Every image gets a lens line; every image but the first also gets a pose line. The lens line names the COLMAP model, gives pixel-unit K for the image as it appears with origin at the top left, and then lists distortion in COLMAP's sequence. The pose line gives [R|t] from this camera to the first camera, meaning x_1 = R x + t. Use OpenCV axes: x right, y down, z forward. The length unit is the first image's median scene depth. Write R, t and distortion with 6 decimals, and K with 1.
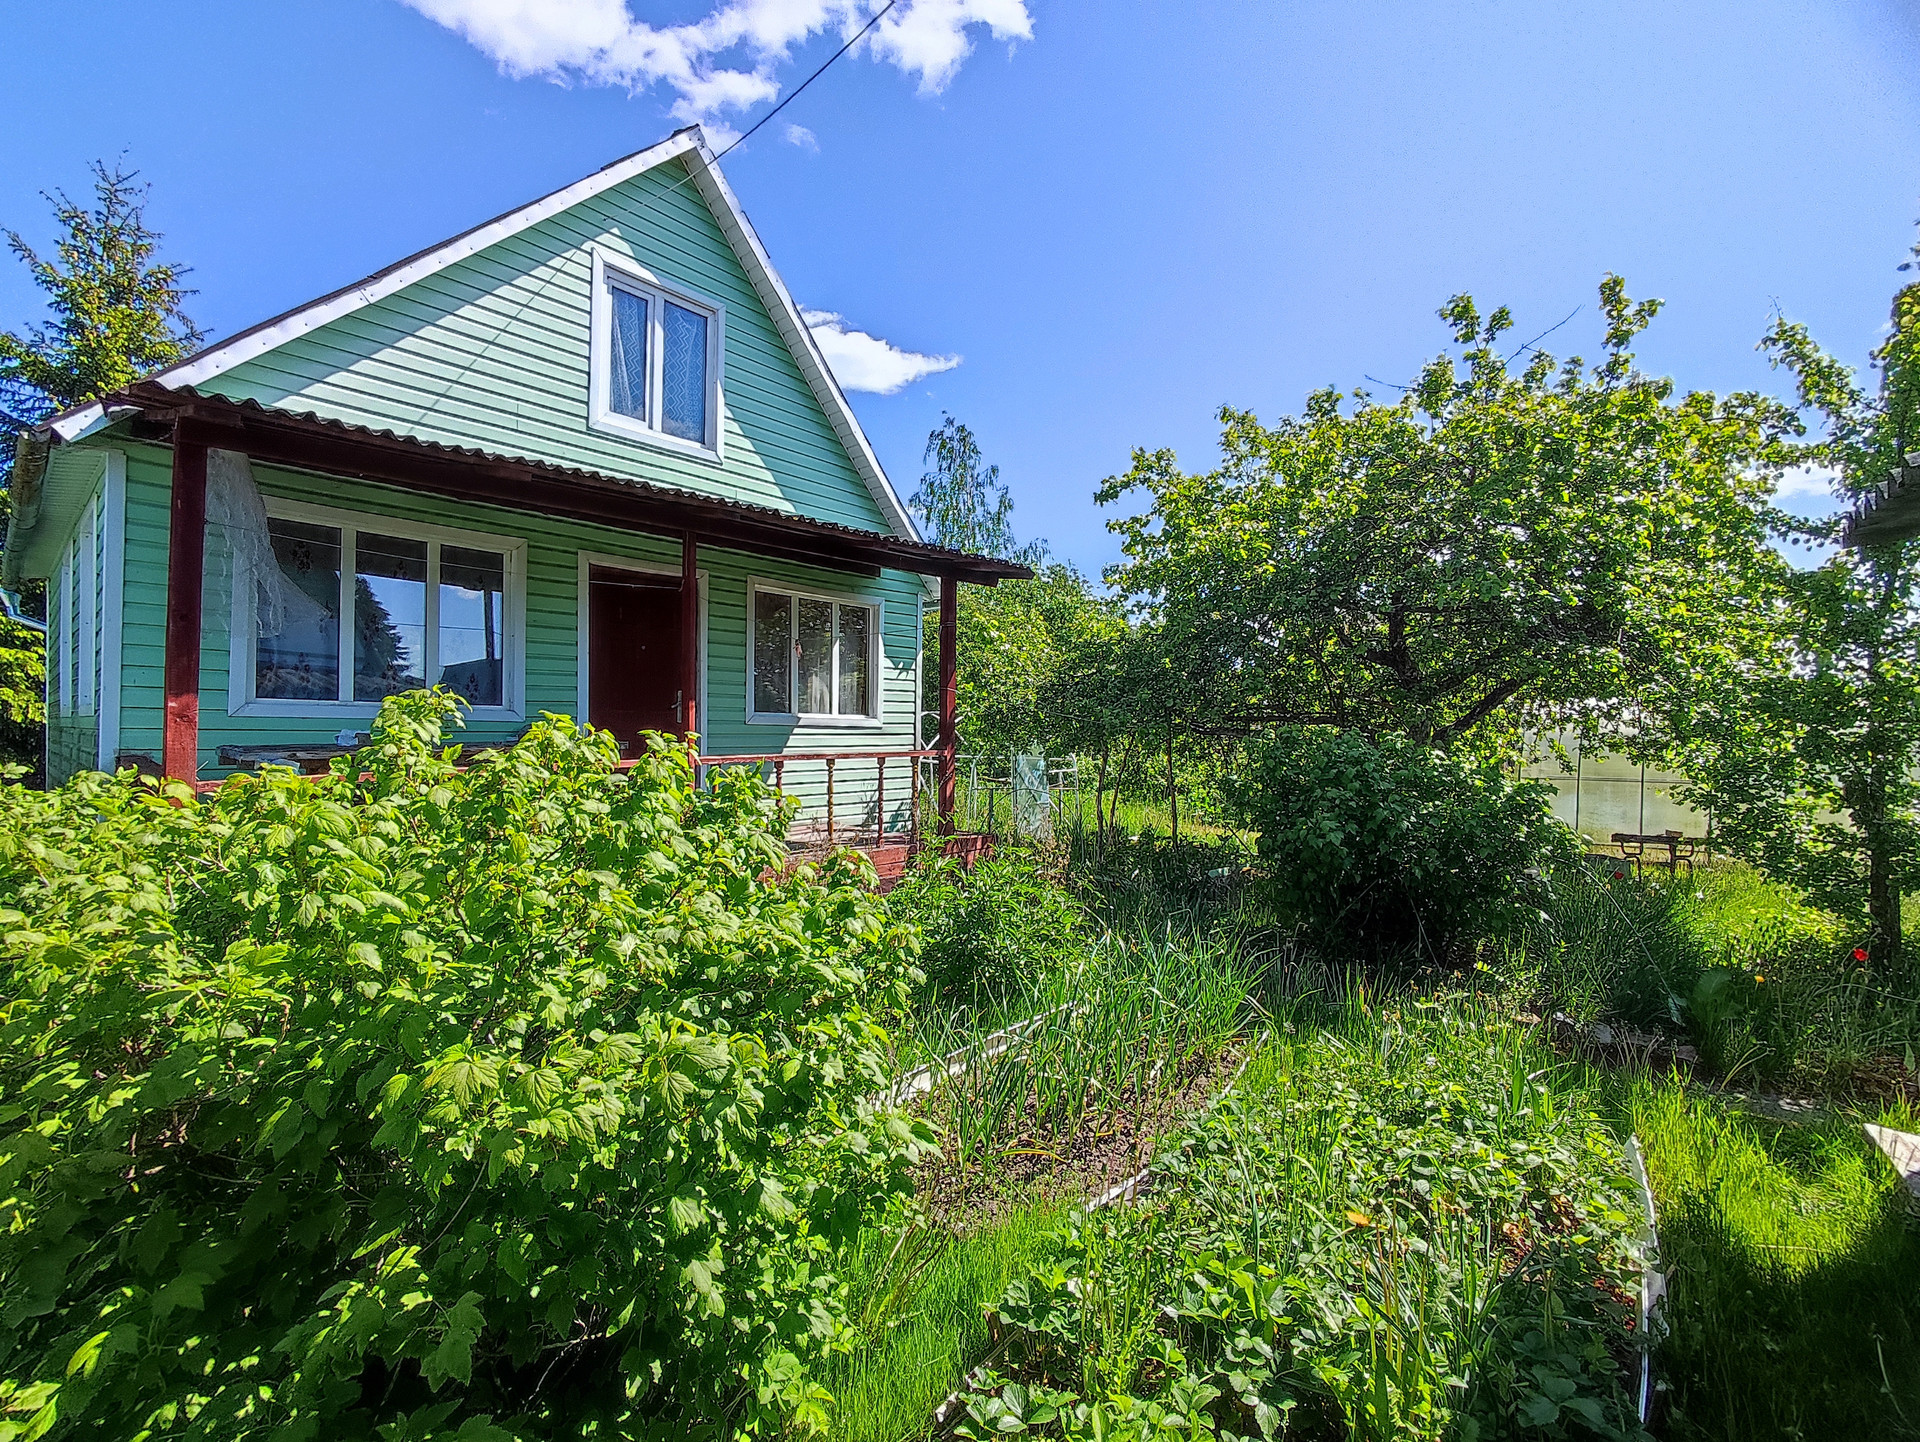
lens RADIAL K [[870.9, 0, 967.0], [0, 870.9, 732.1], [0, 0, 1]] dist [-0.007104, 0.001440]
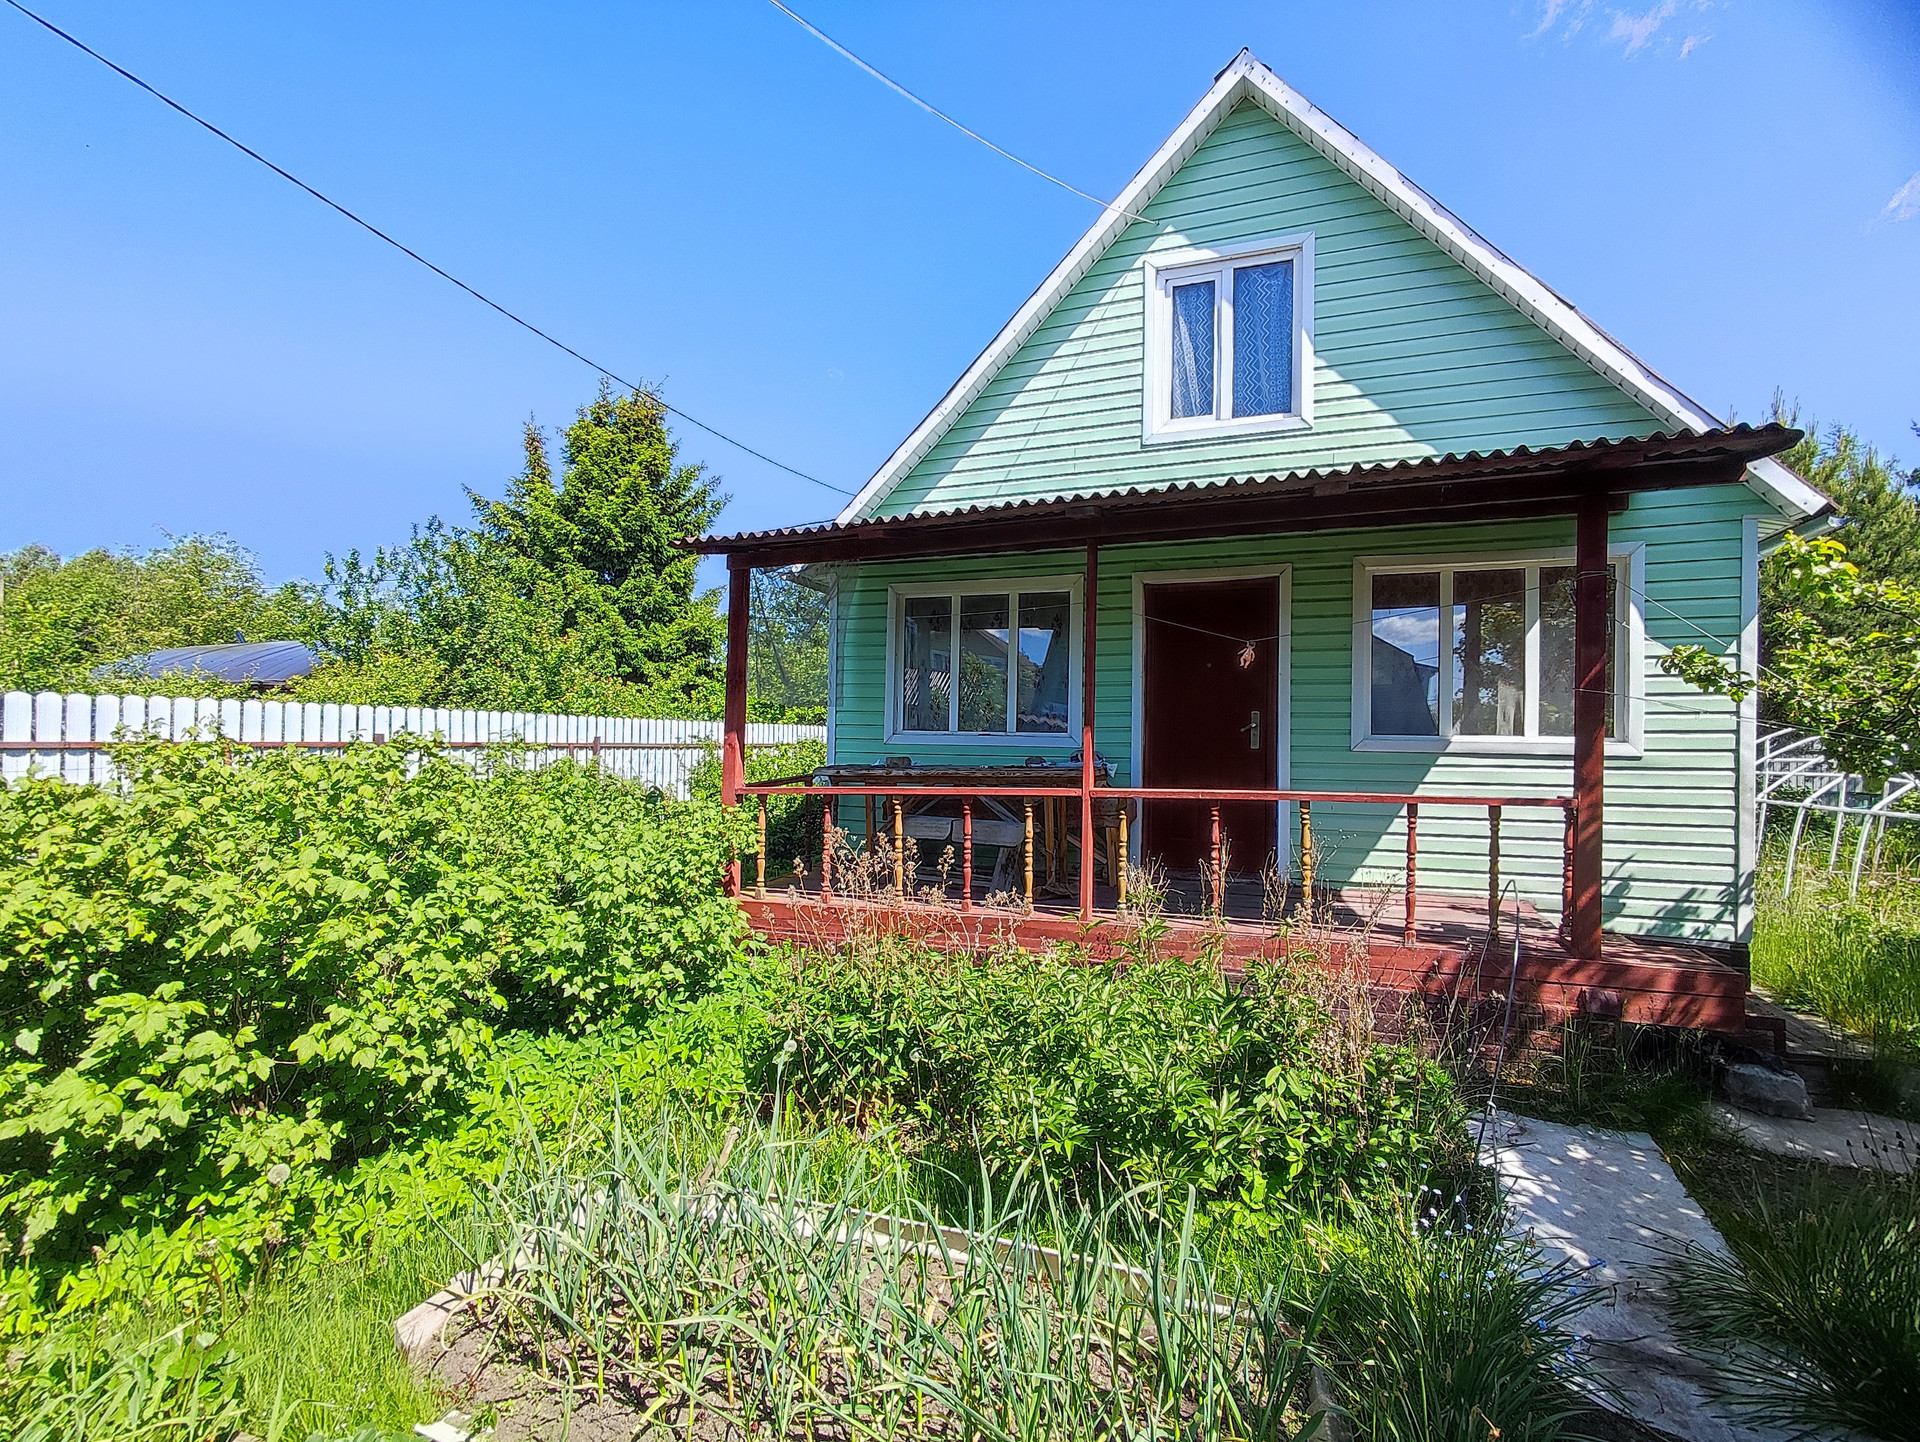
lens RADIAL K [[870.9, 0, 967.0], [0, 870.9, 732.1], [0, 0, 1]] dist [-0.007104, 0.001440]
pose [[0.357681, -0.019103, -0.933648, 0.389397], [-0.011556, 0.999624, -0.024880, -0.002908], [0.933772, 0.019688, 0.357325, 0.465965]]
